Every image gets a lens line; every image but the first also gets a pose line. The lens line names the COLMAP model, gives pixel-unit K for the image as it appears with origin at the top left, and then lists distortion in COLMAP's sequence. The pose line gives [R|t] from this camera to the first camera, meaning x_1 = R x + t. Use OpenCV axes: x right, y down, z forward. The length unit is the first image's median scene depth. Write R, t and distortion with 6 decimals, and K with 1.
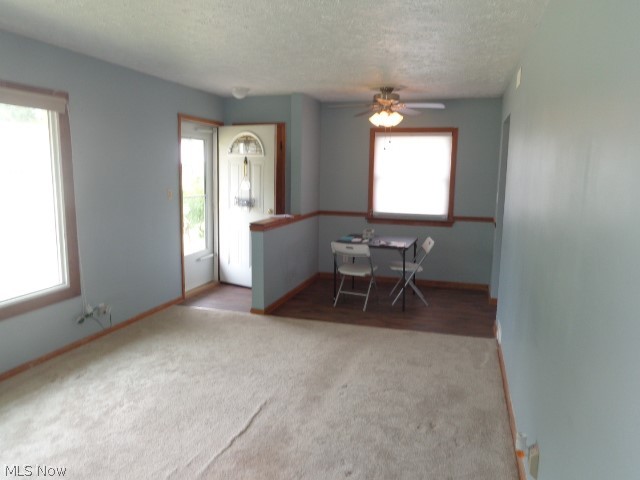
lens RADIAL K [[483.6, 0, 320.0], [0, 483.6, 240.0], [0, 0, 1]] dist [-0.019820, 0.001610]
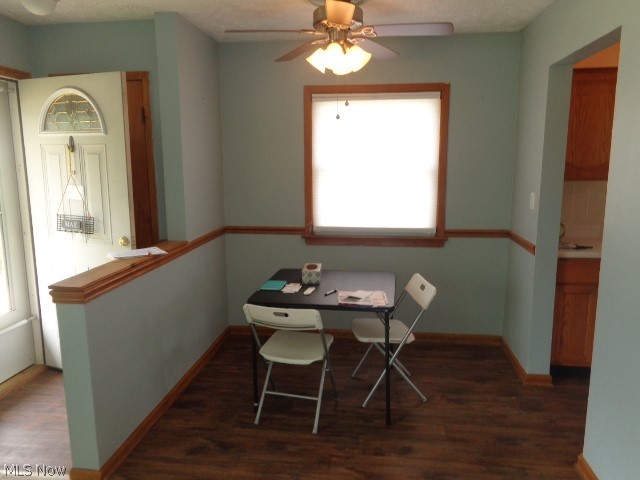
lens RADIAL K [[483.6, 0, 320.0], [0, 483.6, 240.0], [0, 0, 1]] dist [-0.019820, 0.001610]
pose [[0.986297, -0.047161, 0.158097, 0.023007], [0.043067, 0.998645, 0.029226, -0.065361], [-0.159261, -0.022016, 0.986991, 0.444998]]
